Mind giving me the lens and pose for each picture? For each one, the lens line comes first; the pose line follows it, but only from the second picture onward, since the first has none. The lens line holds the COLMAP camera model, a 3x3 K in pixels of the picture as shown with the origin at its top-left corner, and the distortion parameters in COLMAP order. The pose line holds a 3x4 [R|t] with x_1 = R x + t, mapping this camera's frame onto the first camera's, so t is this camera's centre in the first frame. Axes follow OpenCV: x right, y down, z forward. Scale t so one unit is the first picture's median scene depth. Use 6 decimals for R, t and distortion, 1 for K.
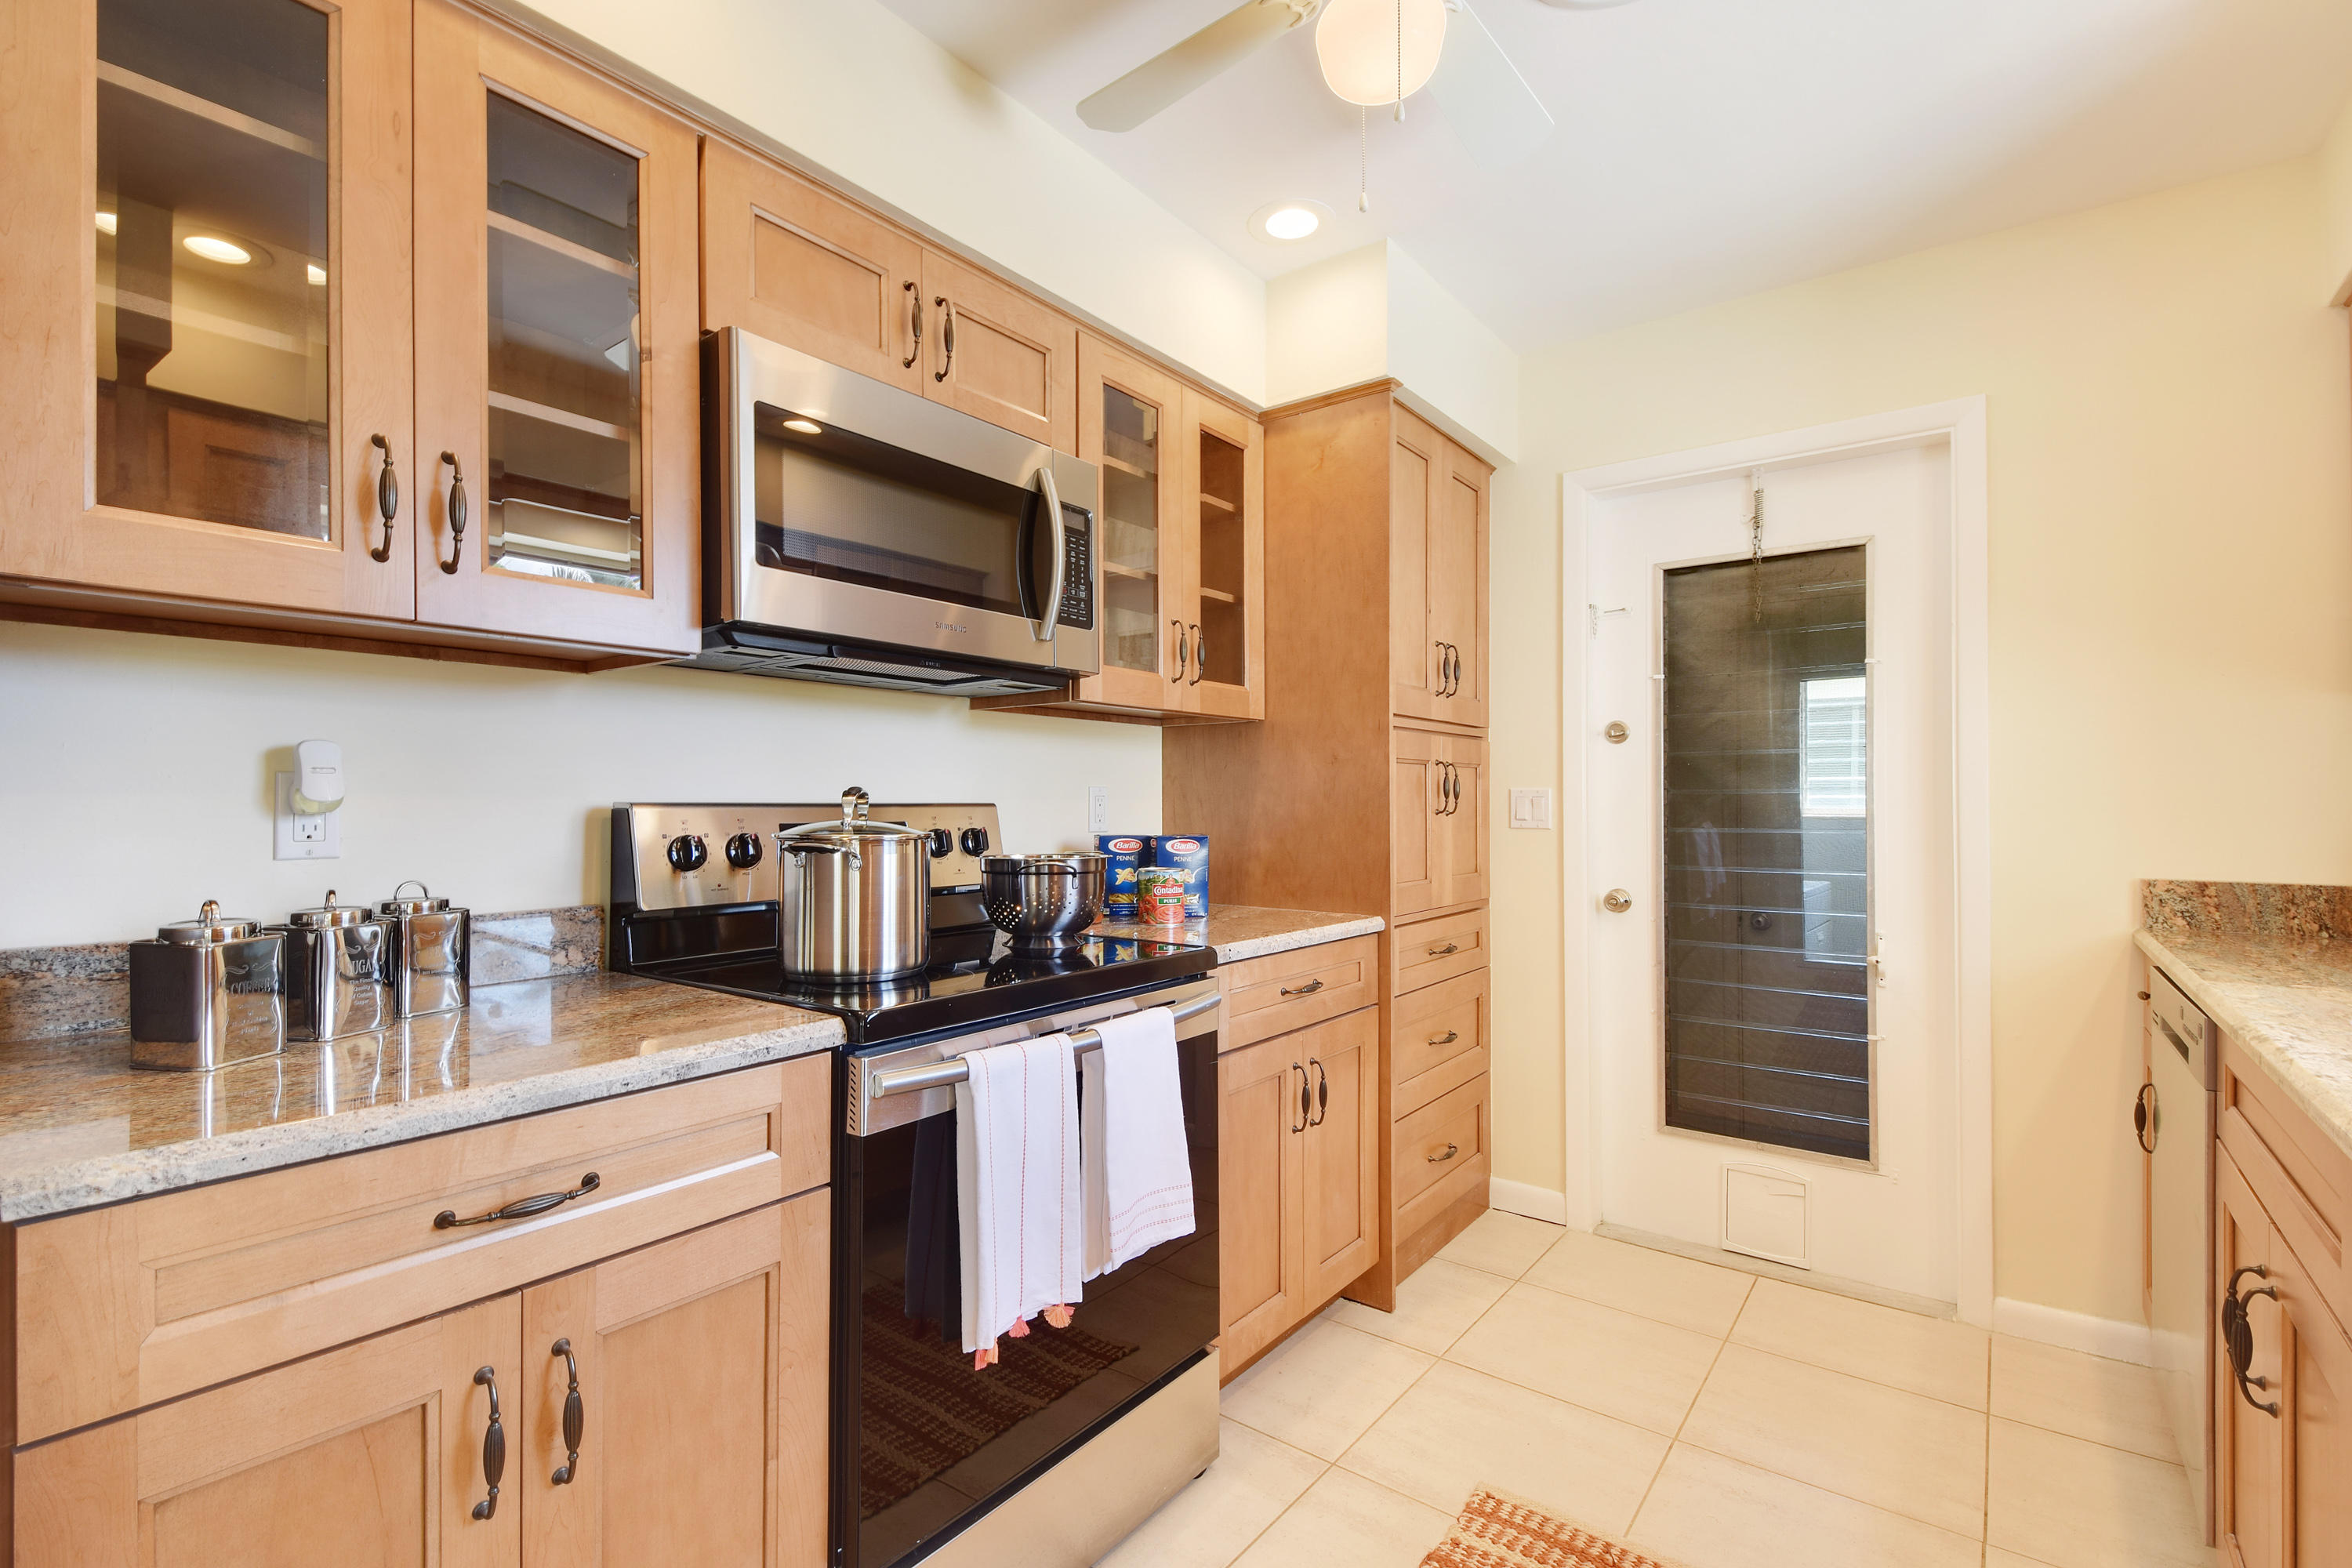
lens RADIAL K [[1078.5, 0, 1133.5], [0, 1078.5, 797.1], [0, 0, 1]] dist [0.020376, -0.010780]
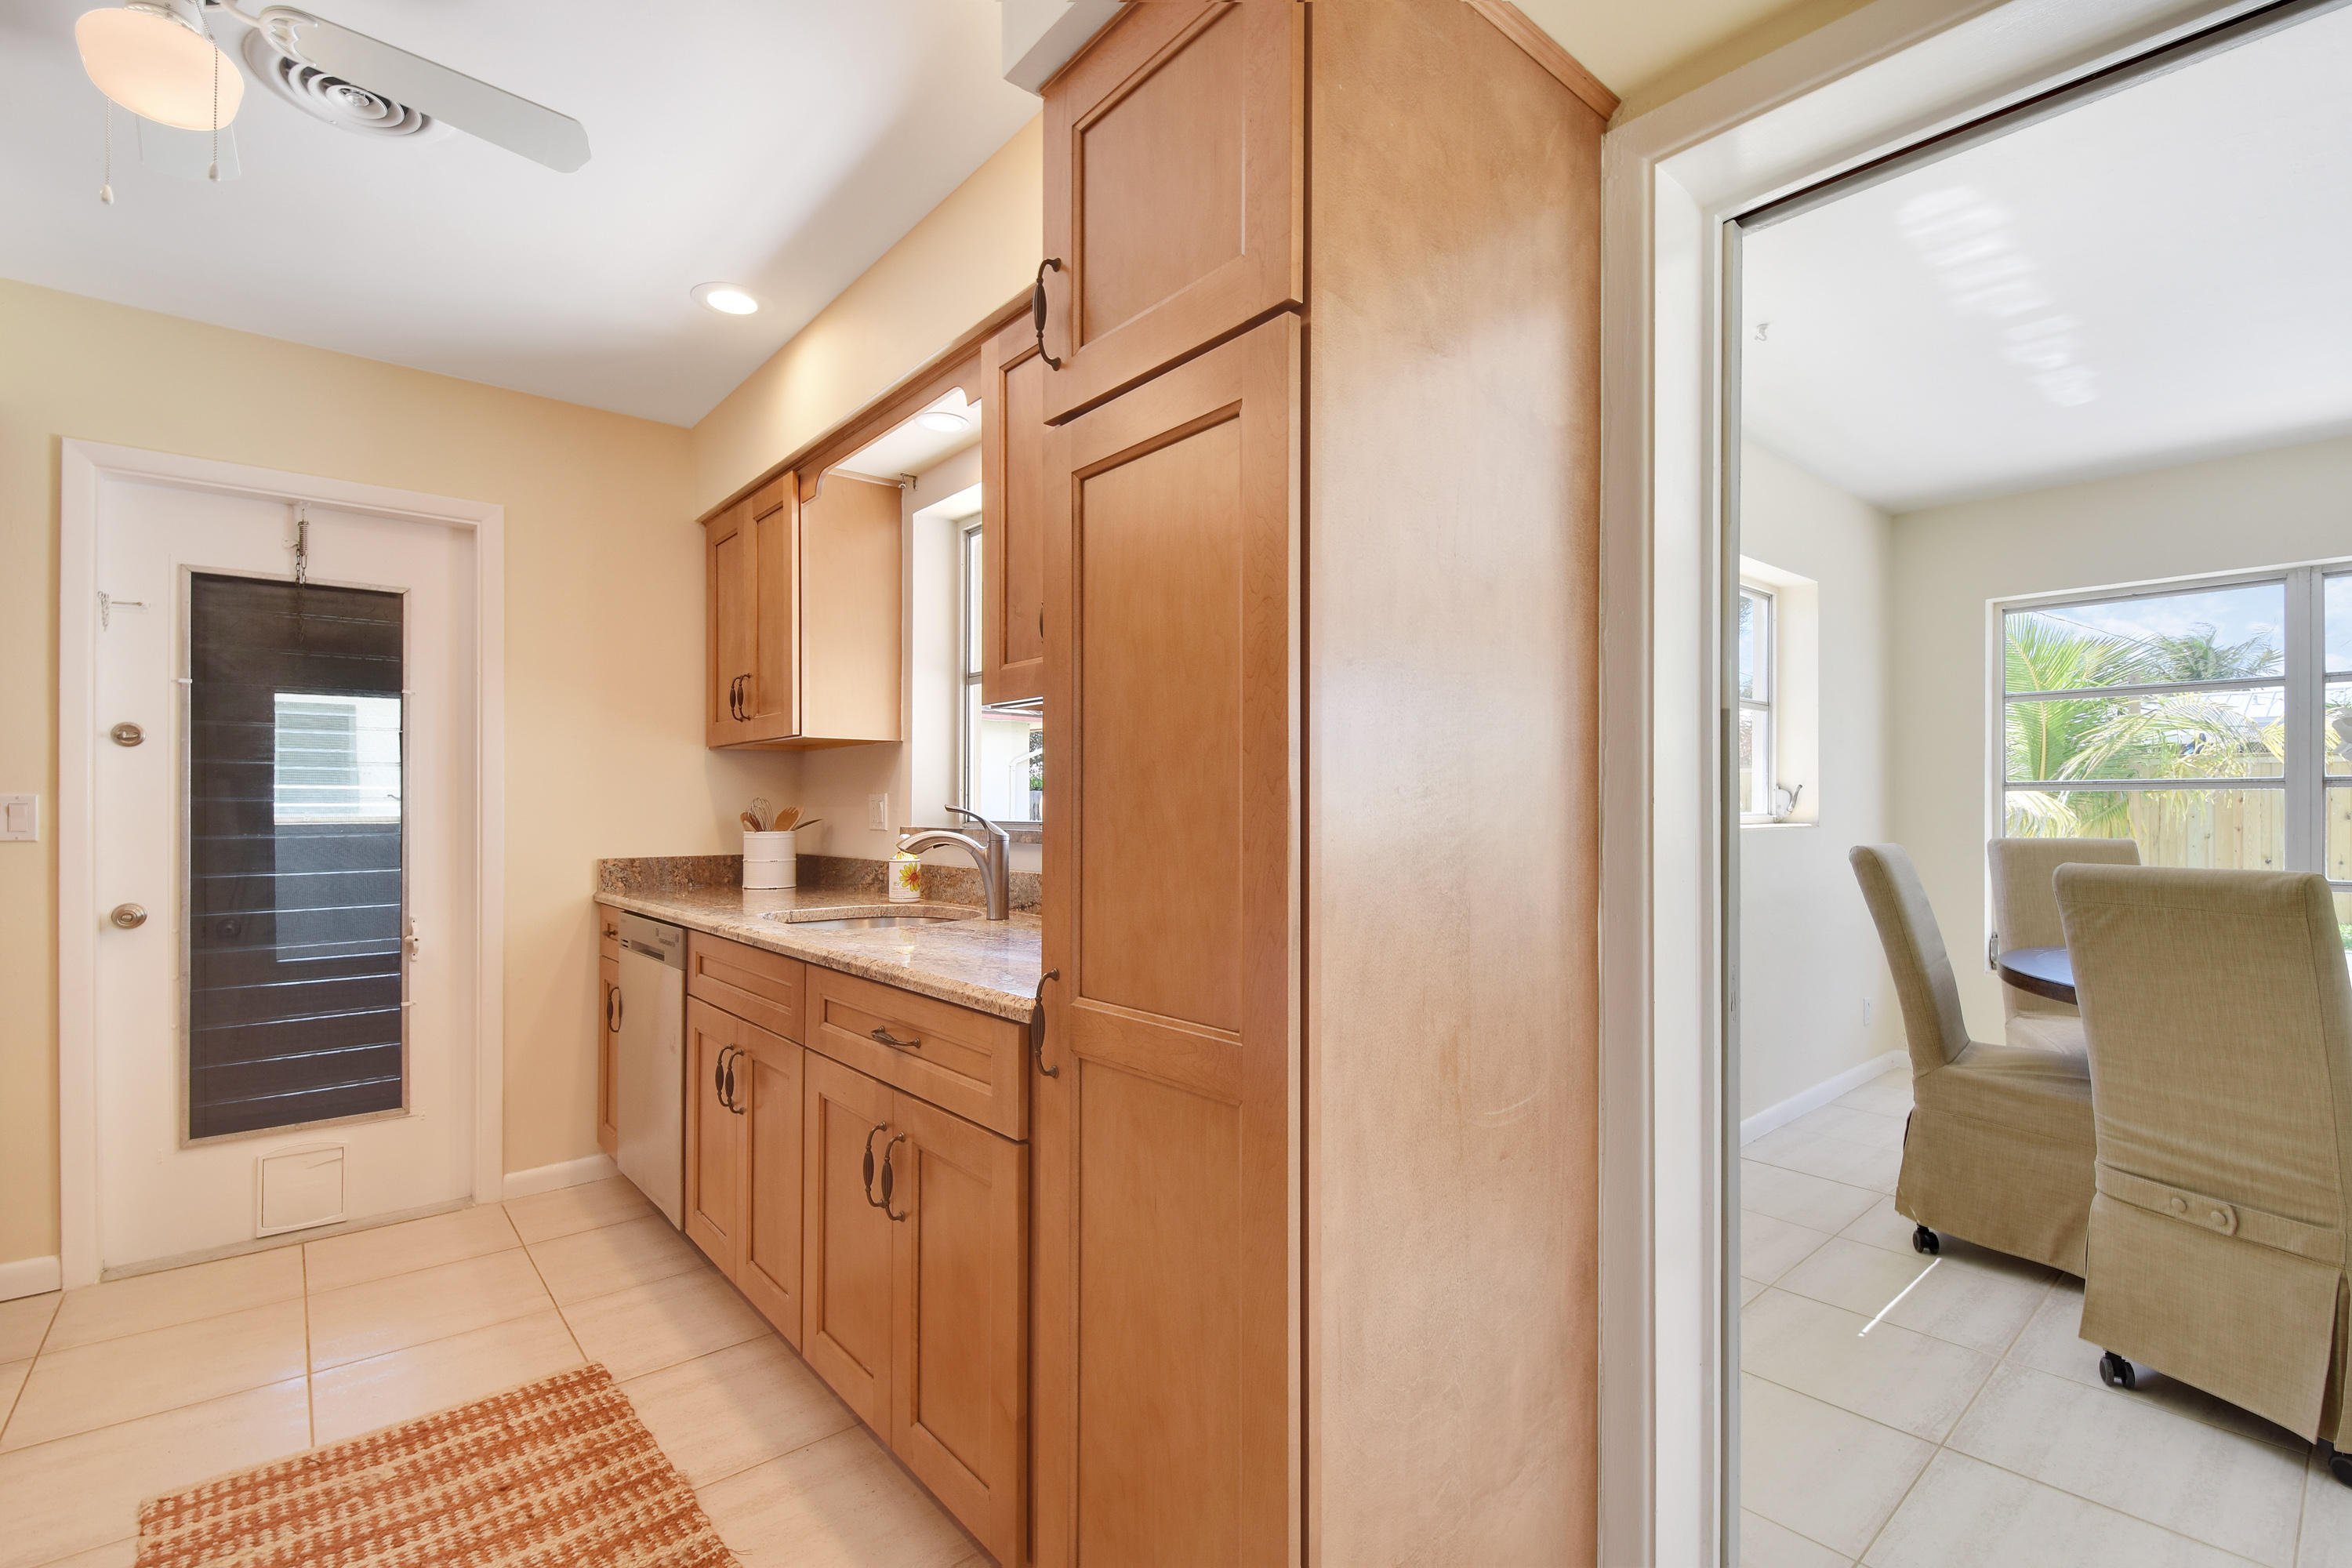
lens RADIAL K [[1050.0, 0, 1167.5], [0, 1050.0, 802.9], [0, 0, 1]] dist [0.018857, -0.022168]
pose [[0.217044, 0.003119, 0.976157, -0.279623], [-0.001089, 0.999995, -0.002953, 0.000690], [-0.976161, -0.000422, 0.217046, -0.077345]]
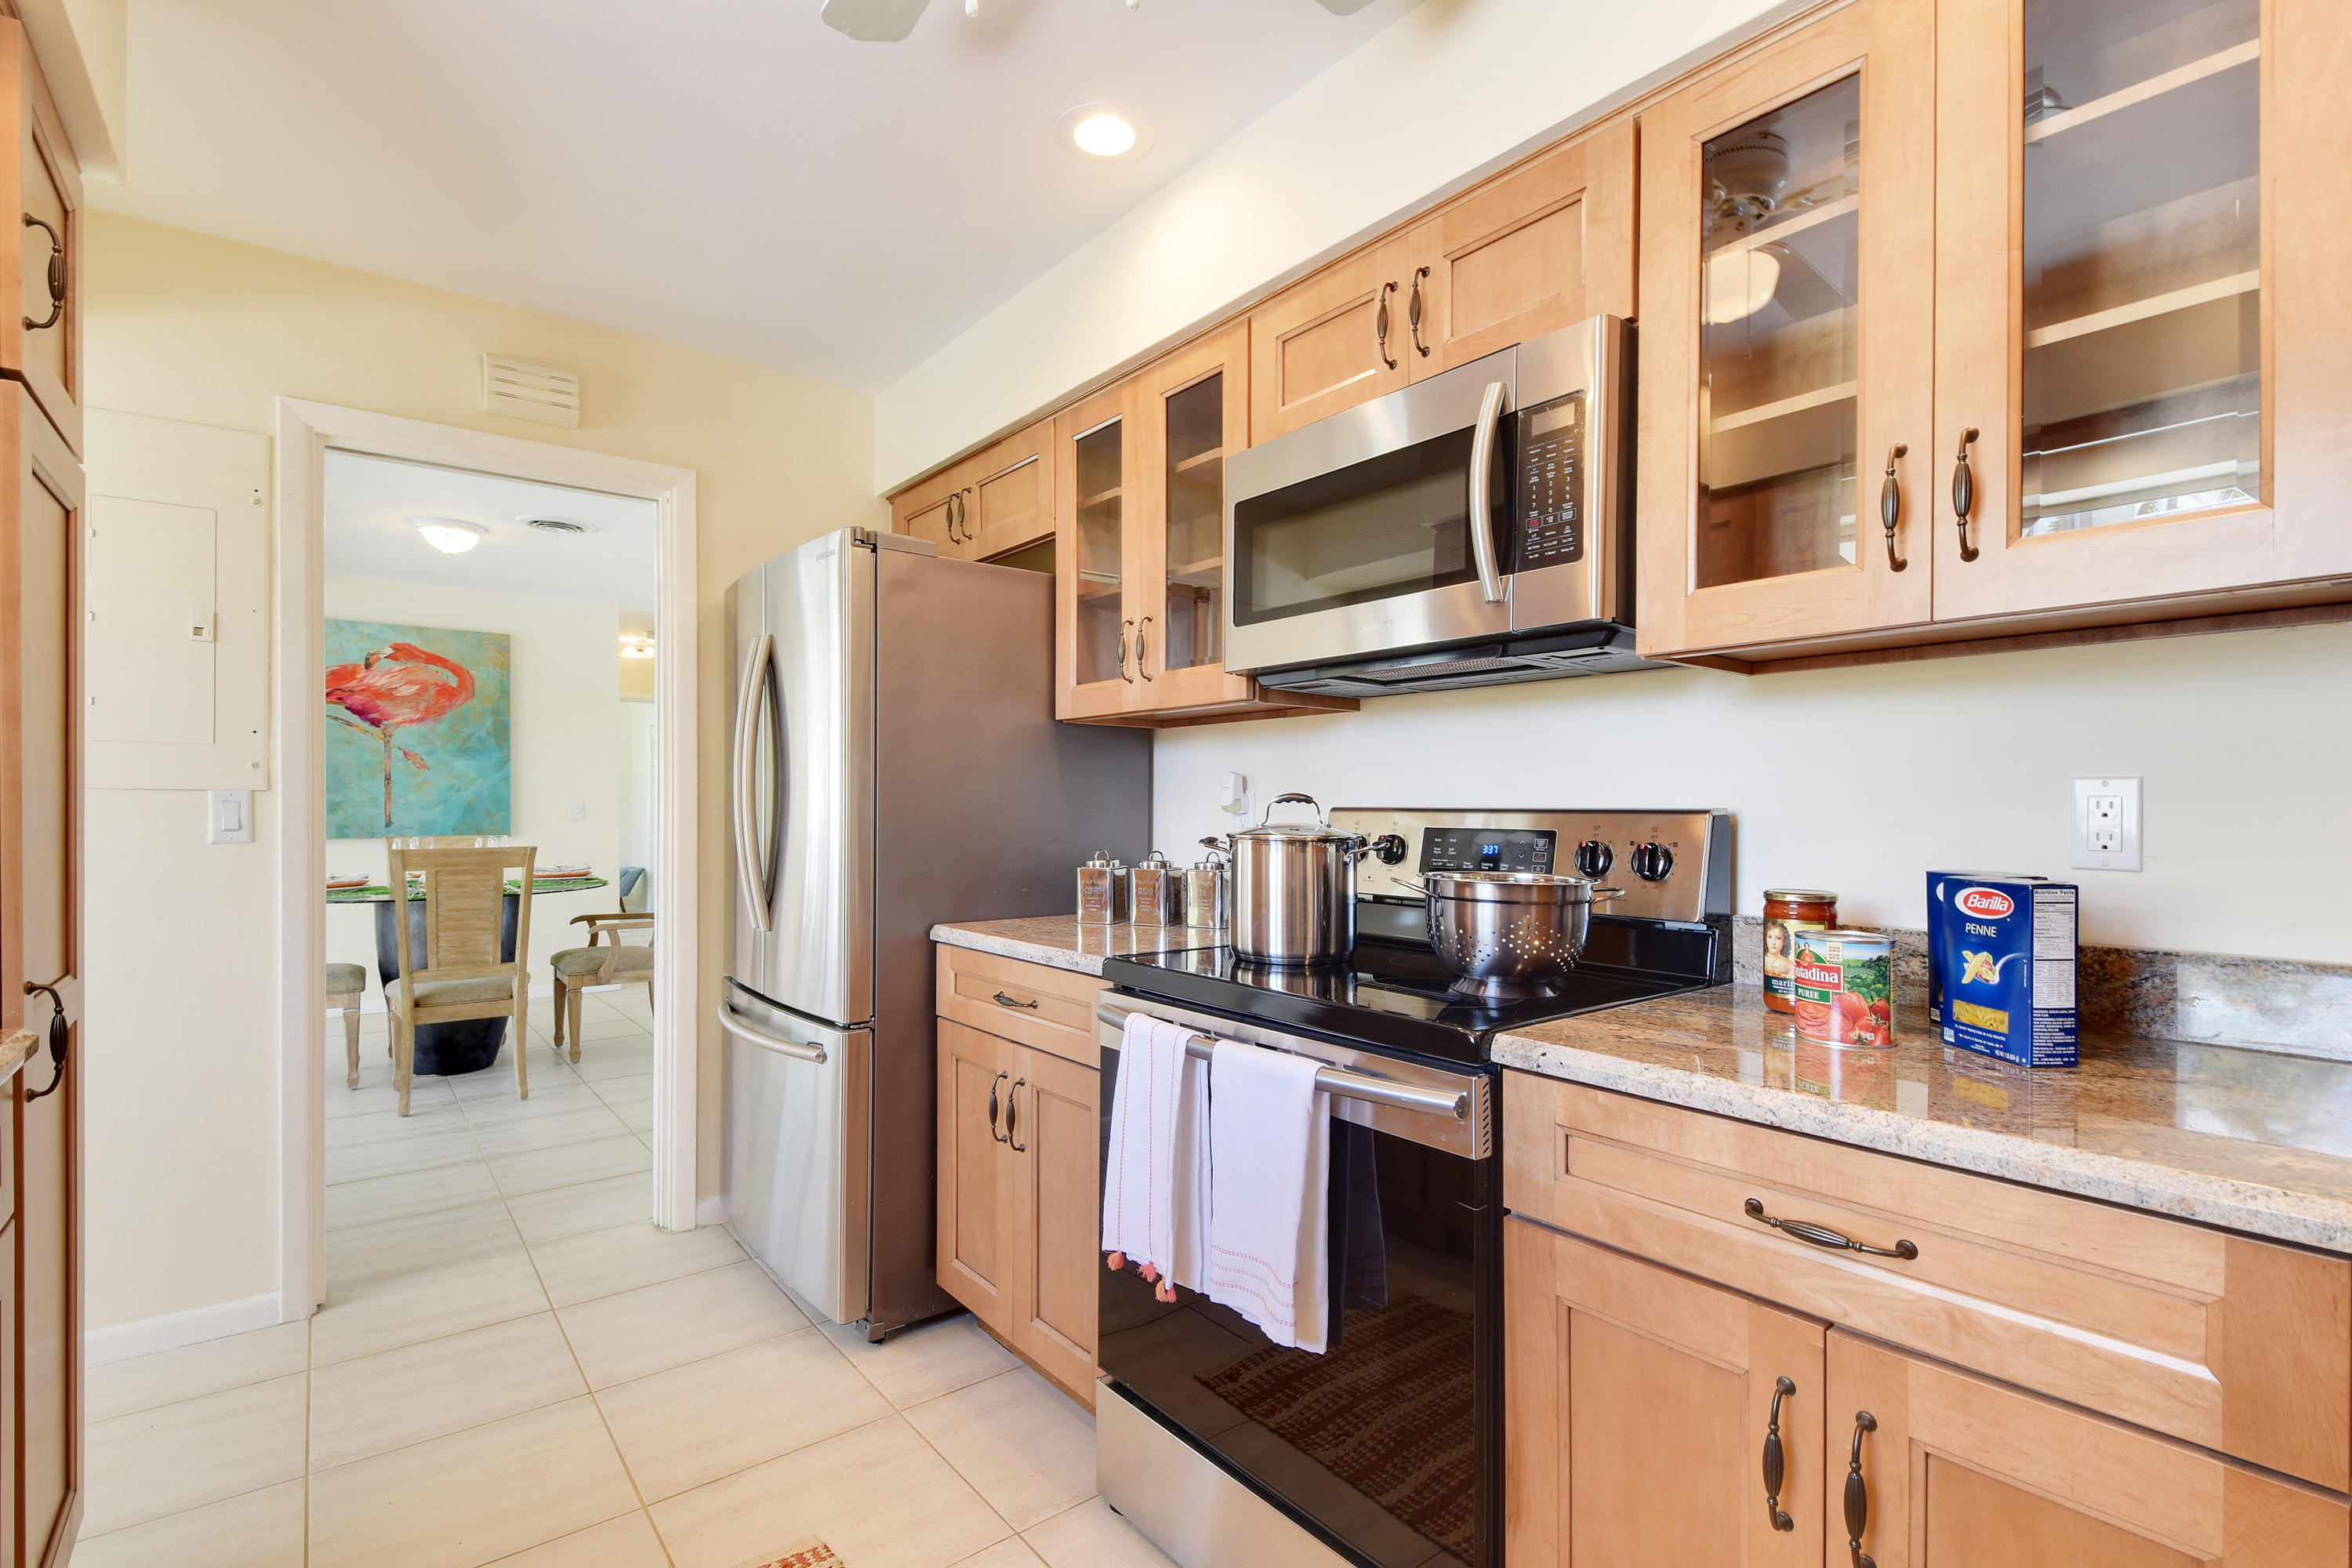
lens RADIAL K [[1078.5, 0, 1133.5], [0, 1078.5, 797.1], [0, 0, 1]] dist [0.020376, -0.010780]
pose [[-0.264327, -0.009456, -0.964387, 0.472597], [-0.001657, 0.999955, -0.009351, 0.002730], [0.964432, -0.000874, -0.264331, 0.606931]]
